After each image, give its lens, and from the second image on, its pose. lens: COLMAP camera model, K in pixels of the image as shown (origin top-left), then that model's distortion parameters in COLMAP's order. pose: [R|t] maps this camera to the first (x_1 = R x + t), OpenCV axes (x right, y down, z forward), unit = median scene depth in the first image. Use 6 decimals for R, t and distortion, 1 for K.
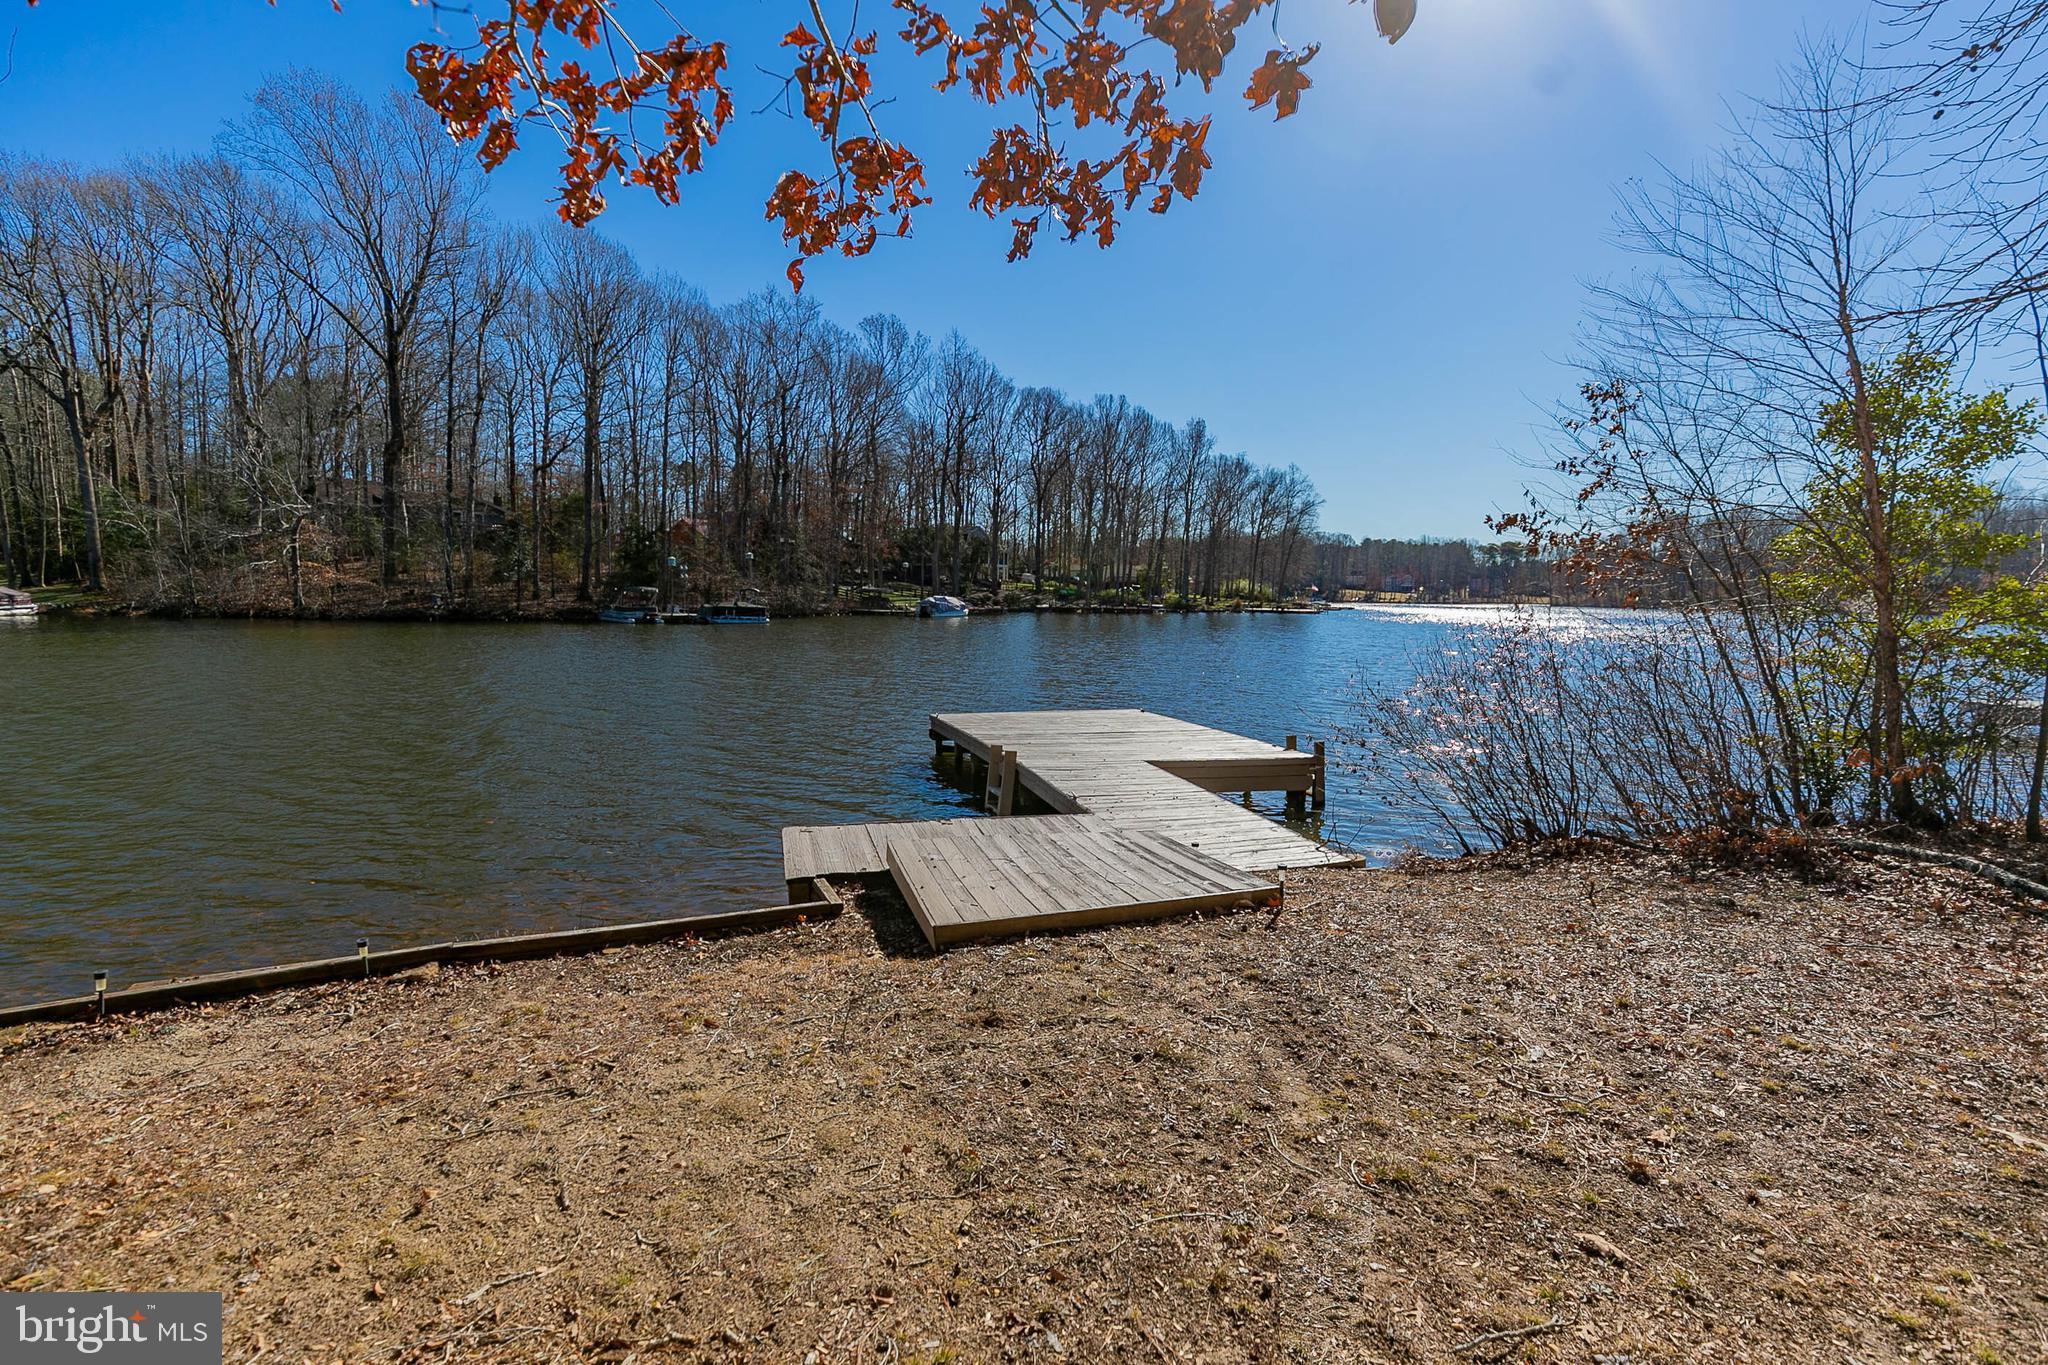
lens RADIAL K [[865.0, 0, 1022.8], [0, 865.0, 675.5], [0, 0, 1]] dist [0.001677, 0.000516]
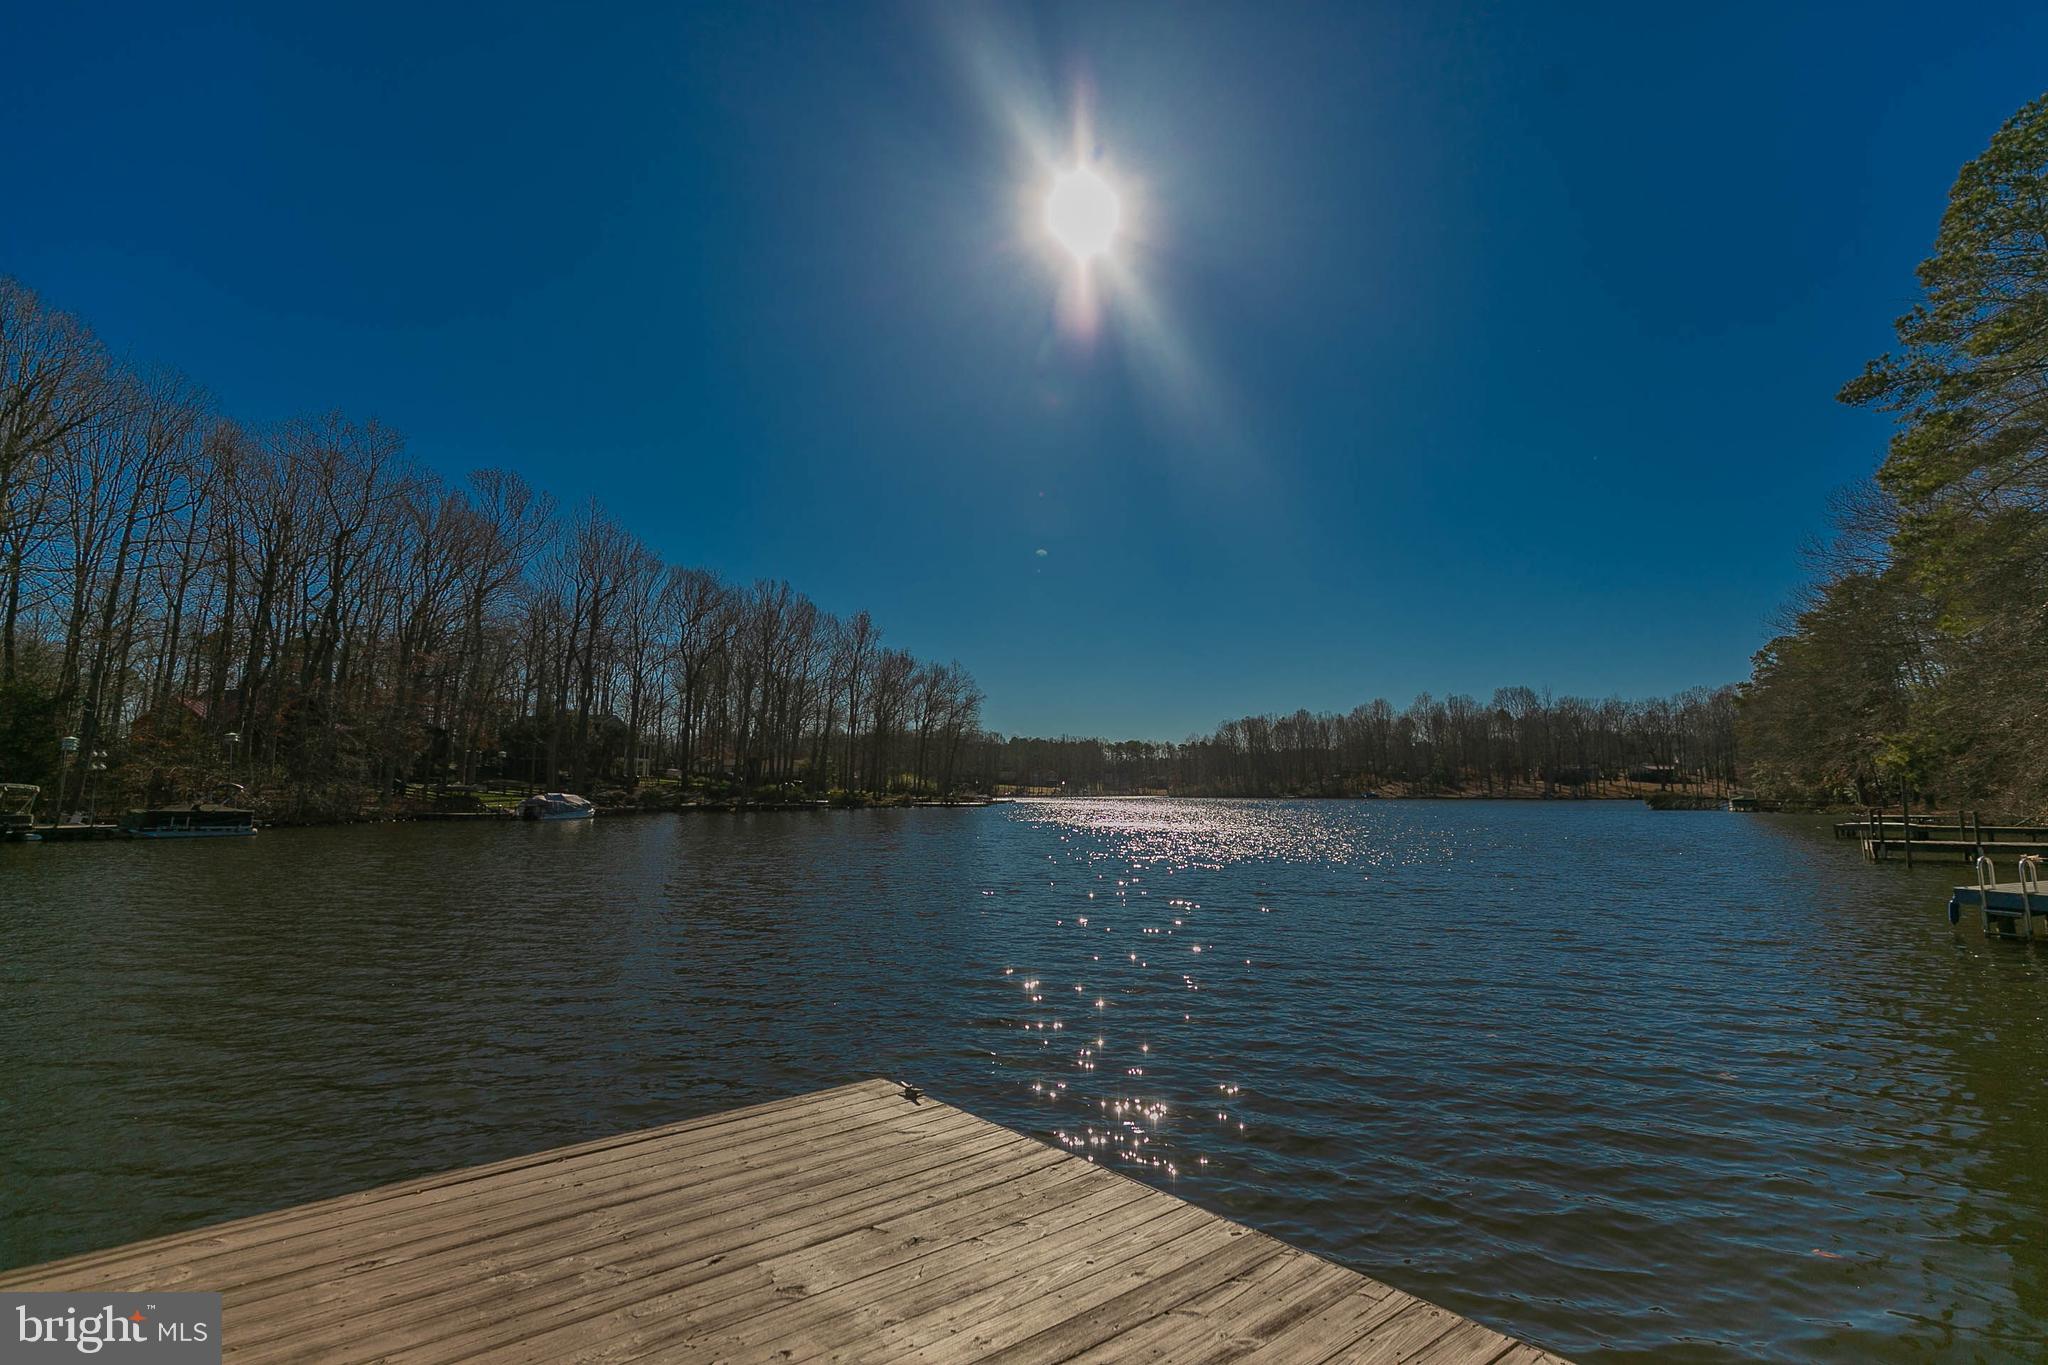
lens RADIAL K [[865.0, 0, 1022.8], [0, 865.0, 675.5], [0, 0, 1]] dist [0.001677, 0.000516]
pose [[0.927295, 0.034225, 0.372764, 0.004635], [0.050567, 0.975231, -0.215332, -0.002013], [-0.370901, 0.218526, 0.902596, 0.050700]]
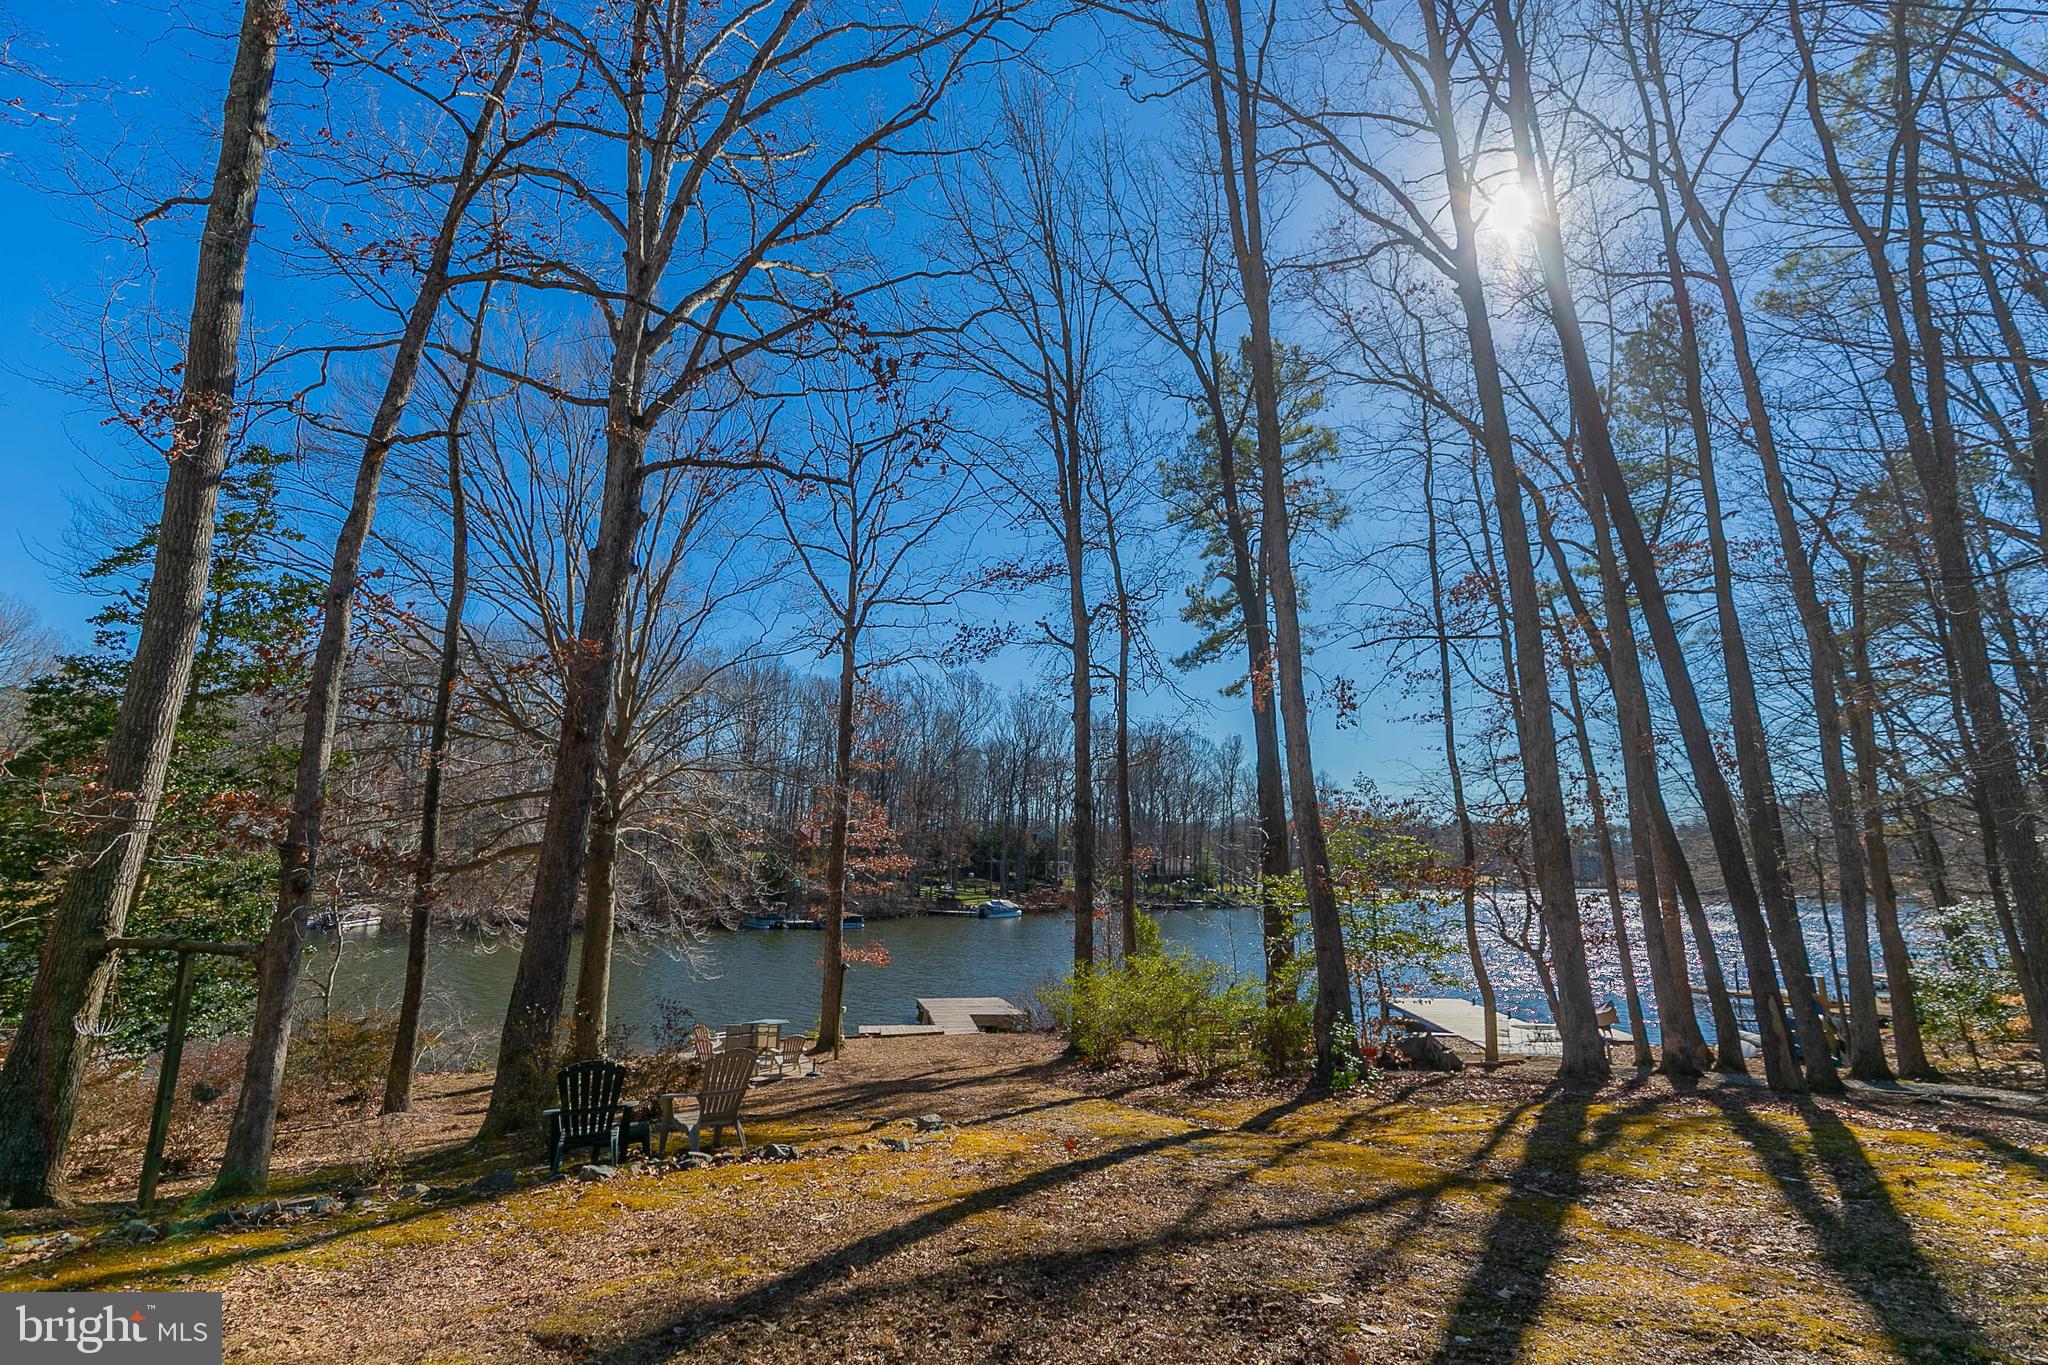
lens RADIAL K [[865.0, 0, 1022.8], [0, 865.0, 675.5], [0, 0, 1]] dist [0.001677, 0.000516]
pose [[0.993952, -0.029167, -0.105869, 0.046710], [-0.005292, 0.950238, -0.311480, -0.006459], [0.109686, 0.310157, 0.944337, -0.158112]]
